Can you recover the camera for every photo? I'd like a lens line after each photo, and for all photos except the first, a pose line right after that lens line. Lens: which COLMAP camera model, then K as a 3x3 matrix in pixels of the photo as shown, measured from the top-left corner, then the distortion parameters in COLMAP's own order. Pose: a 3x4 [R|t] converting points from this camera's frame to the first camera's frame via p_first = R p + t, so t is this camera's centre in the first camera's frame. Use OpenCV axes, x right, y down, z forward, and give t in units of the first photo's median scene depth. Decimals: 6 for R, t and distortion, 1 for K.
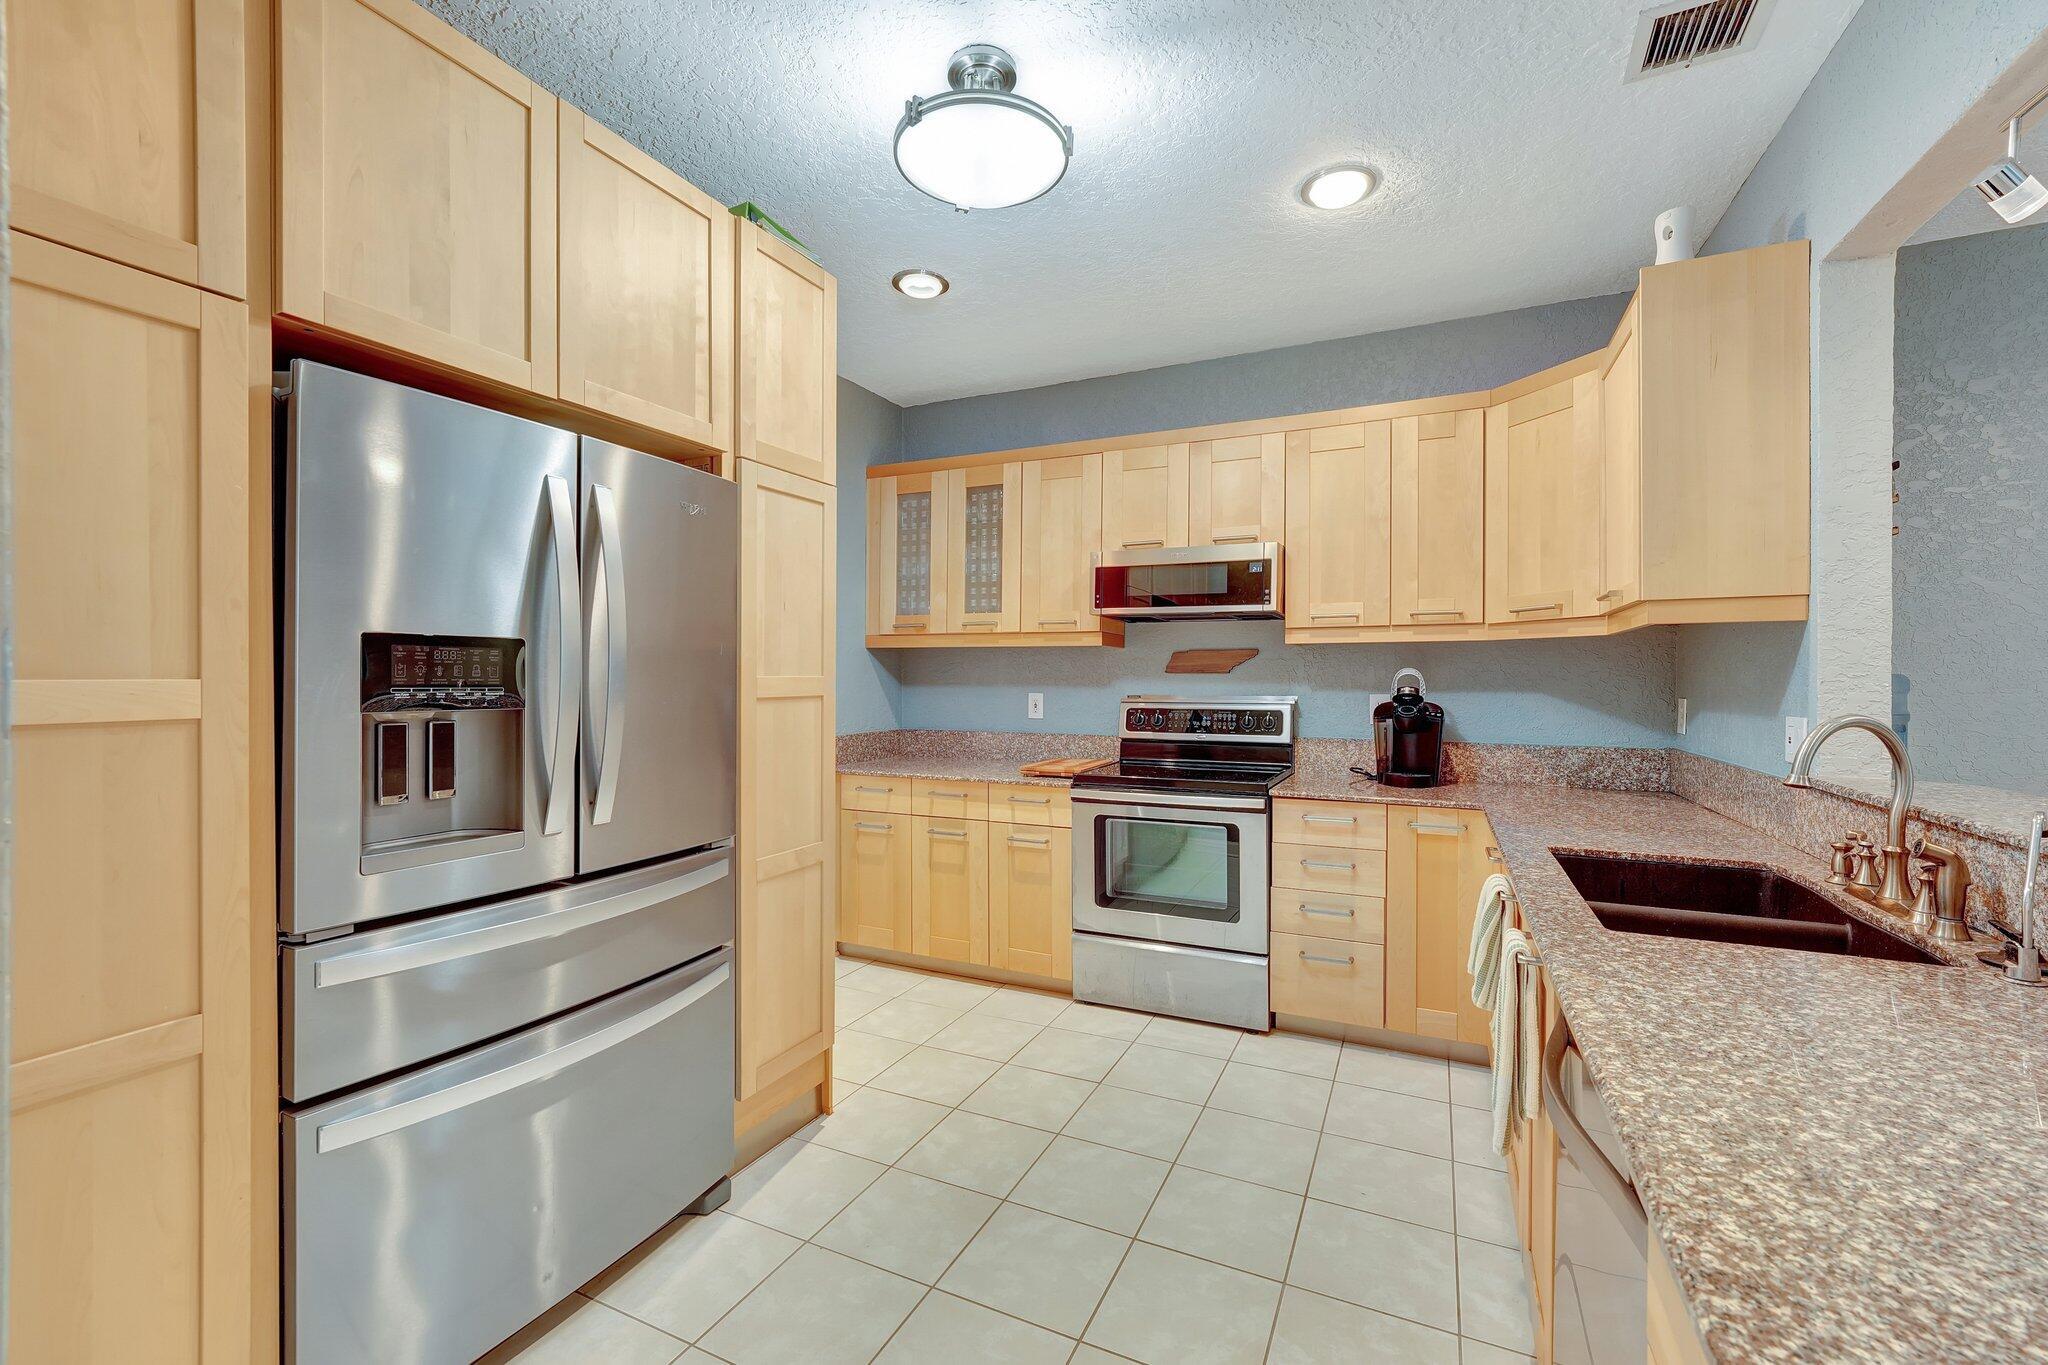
lens RADIAL K [[843.8, 0, 1027.5], [0, 843.8, 685.8], [0, 0, 1]] dist [-0.000644, -0.000163]
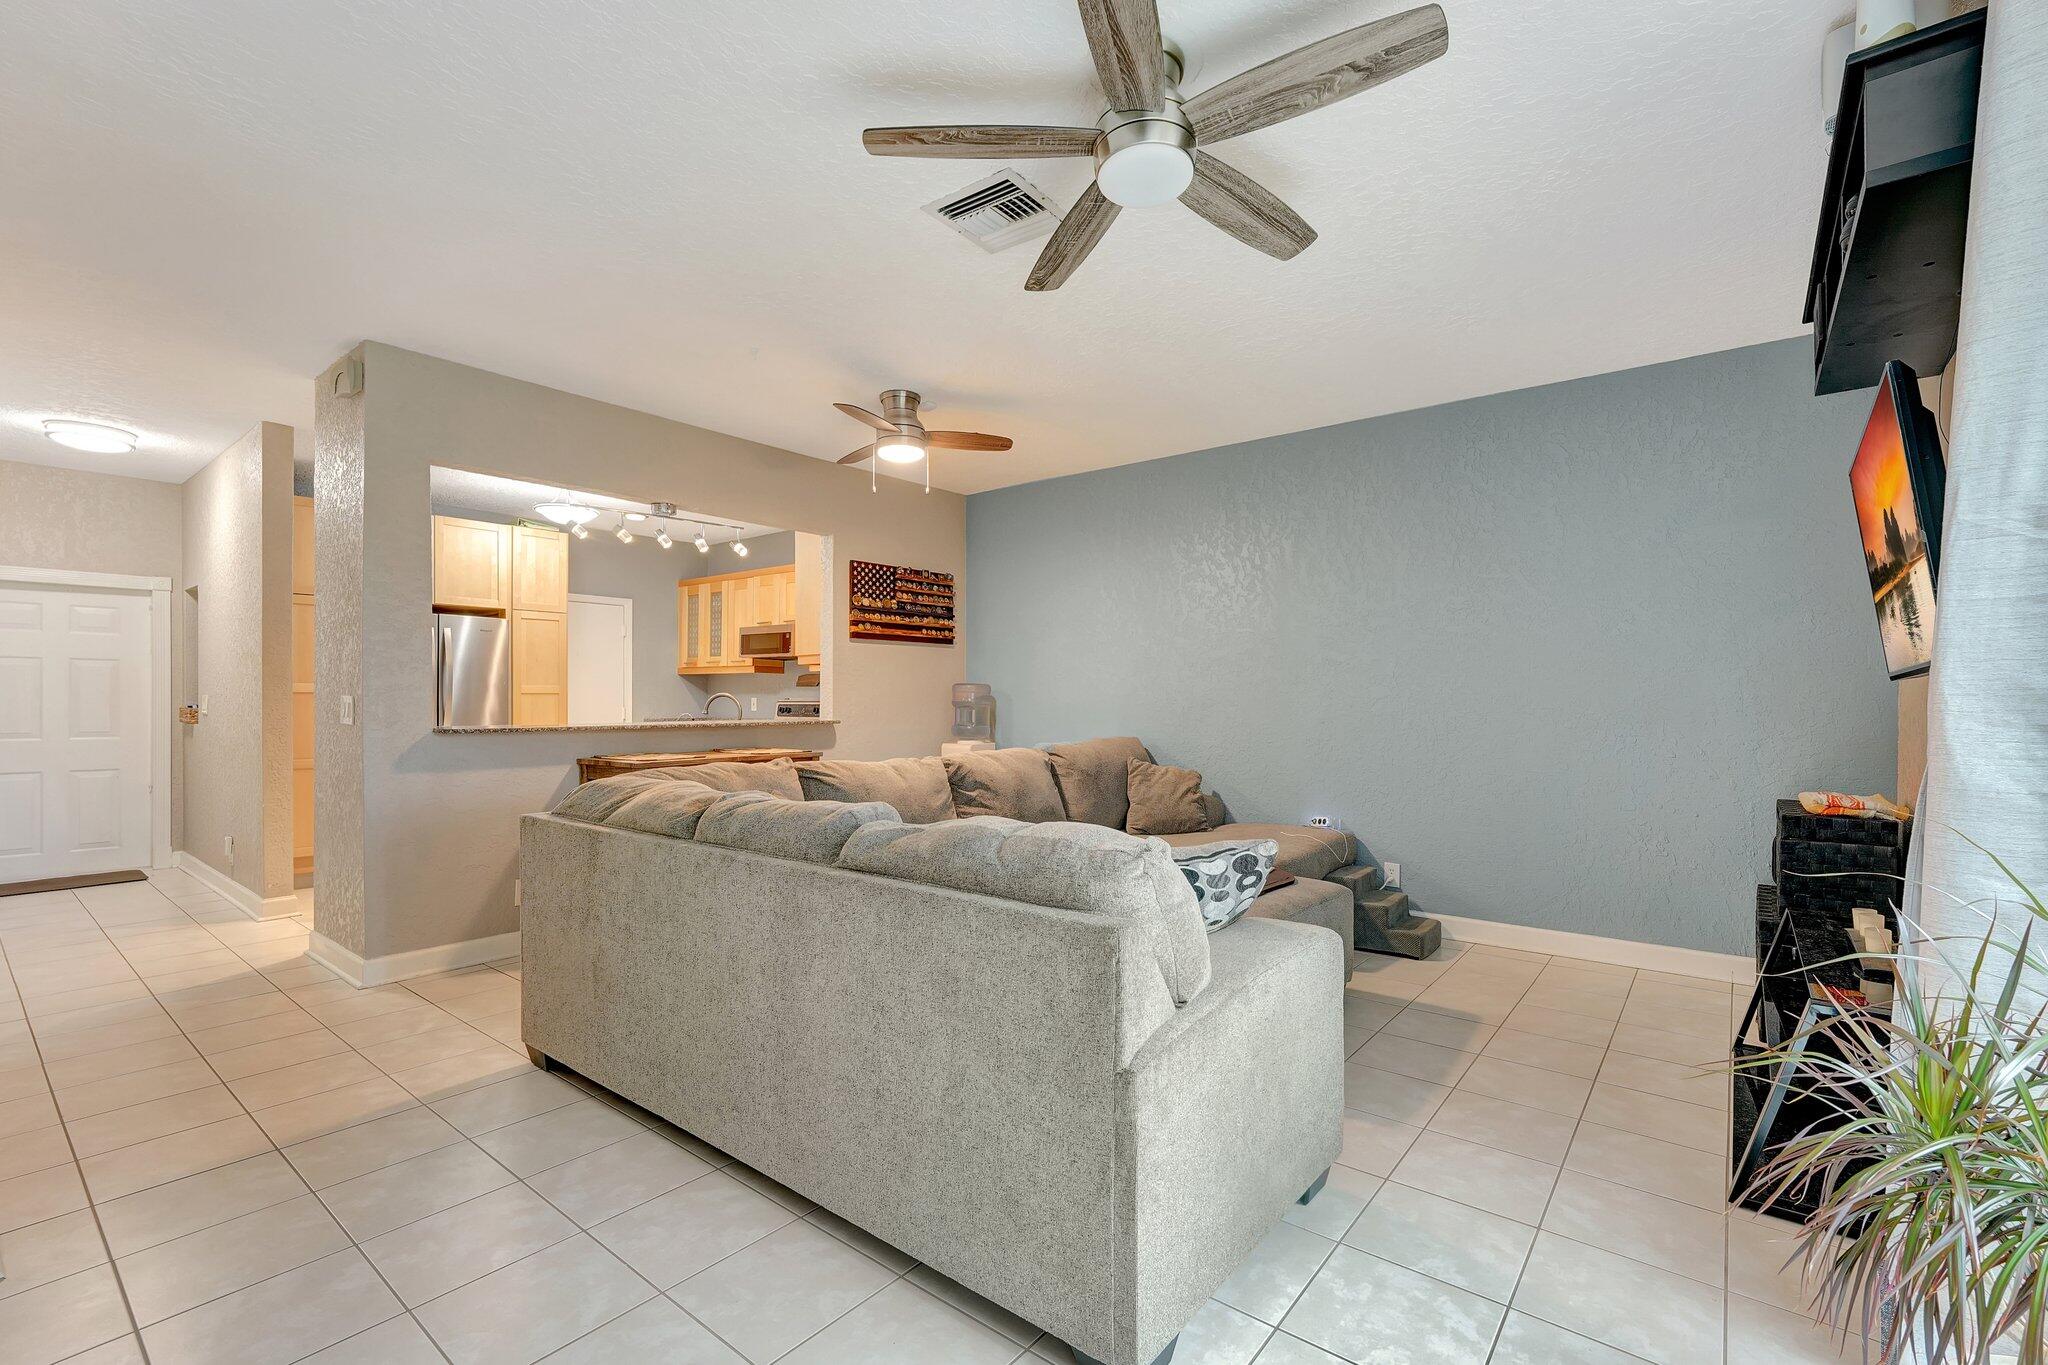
lens RADIAL K [[882.8, 0, 1028.0], [0, 882.8, 707.0], [0, 0, 1]] dist [0.001280, 0.000474]
pose [[0.972838, 0.001950, -0.231478, 1.206650], [-0.002776, 0.999991, -0.003240, 0.039147], [0.231470, 0.003795, 0.972835, -0.891344]]
